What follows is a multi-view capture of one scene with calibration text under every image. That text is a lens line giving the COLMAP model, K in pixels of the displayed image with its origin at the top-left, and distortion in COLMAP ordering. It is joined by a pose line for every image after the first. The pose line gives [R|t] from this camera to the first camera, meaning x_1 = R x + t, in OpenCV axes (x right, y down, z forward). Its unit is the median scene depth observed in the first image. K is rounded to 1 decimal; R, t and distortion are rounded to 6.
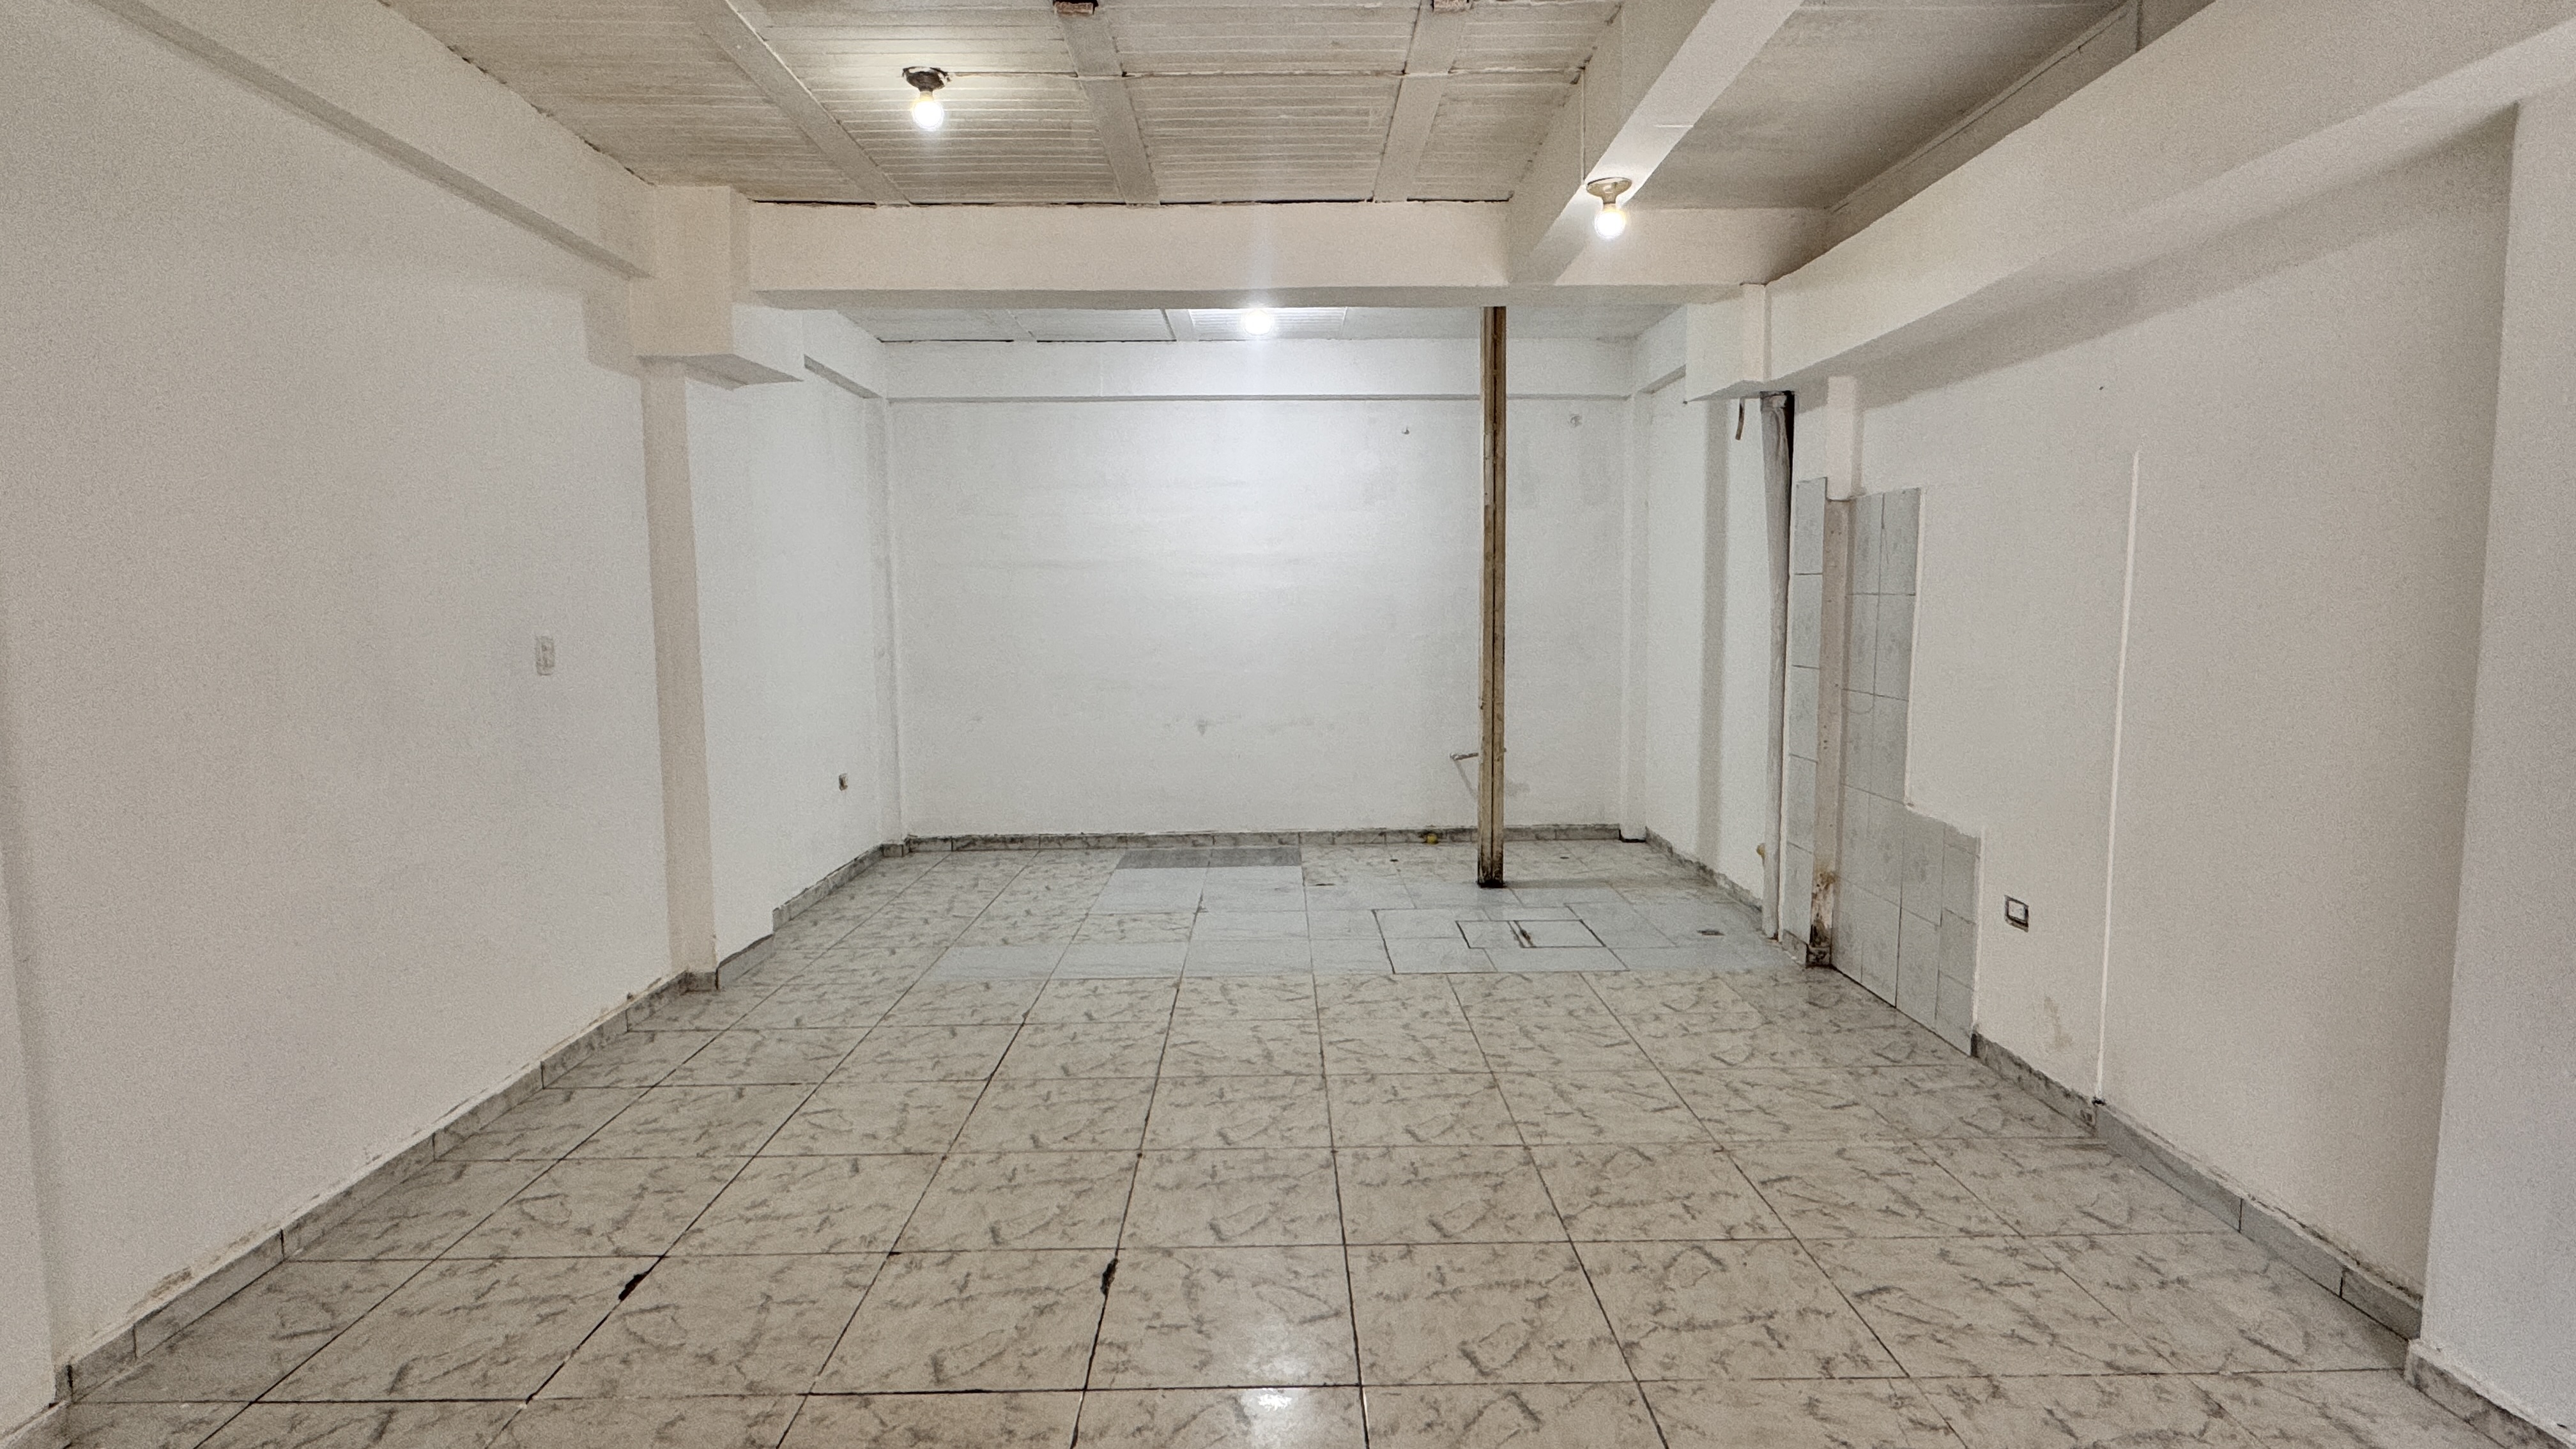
lens RADIAL K [[1265.8, 0, 1273.2], [0, 1265.8, 718.8], [0, 0, 1]] dist [-0.004976, 0.000392]
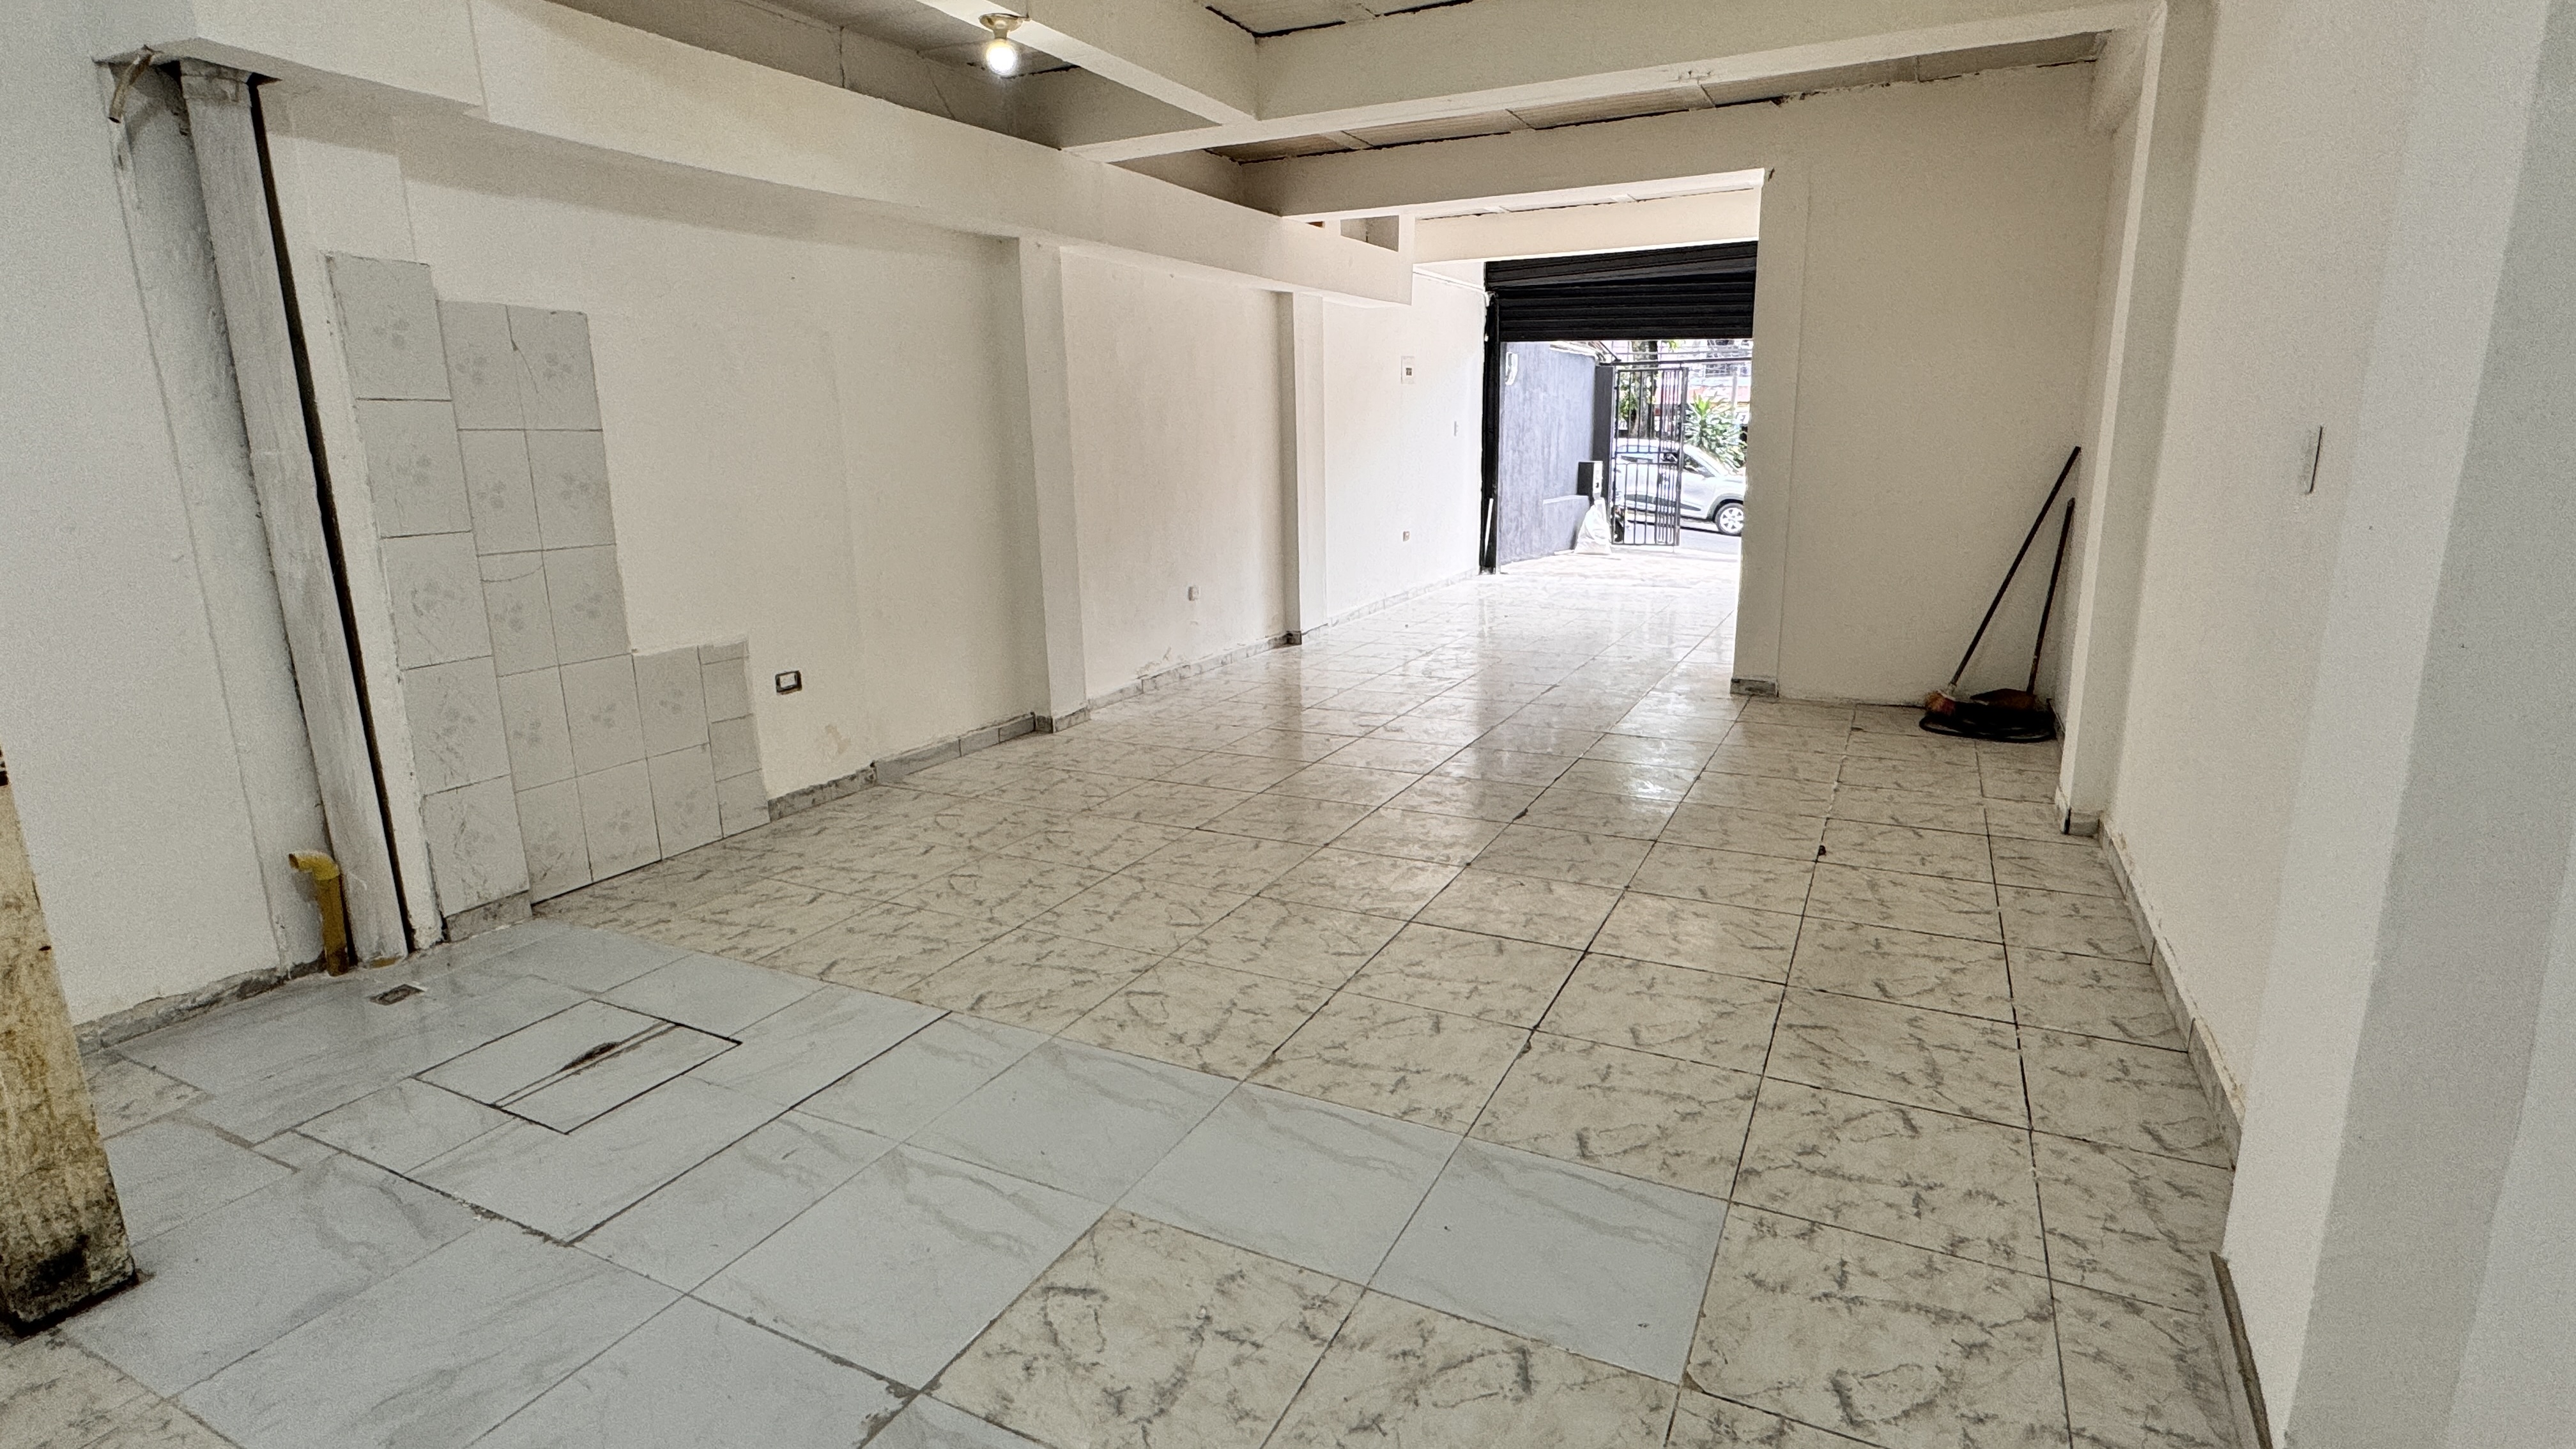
lens RADIAL K [[1265.8, 0, 1283.7], [0, 1265.8, 726.1], [0, 0, 1]] dist [-0.004976, 0.000392]
pose [[-0.893983, -0.073669, 0.442003, -0.436154], [0.071689, 0.950175, 0.303363, -0.158923], [-0.442329, 0.302888, -0.844159, 1.885679]]
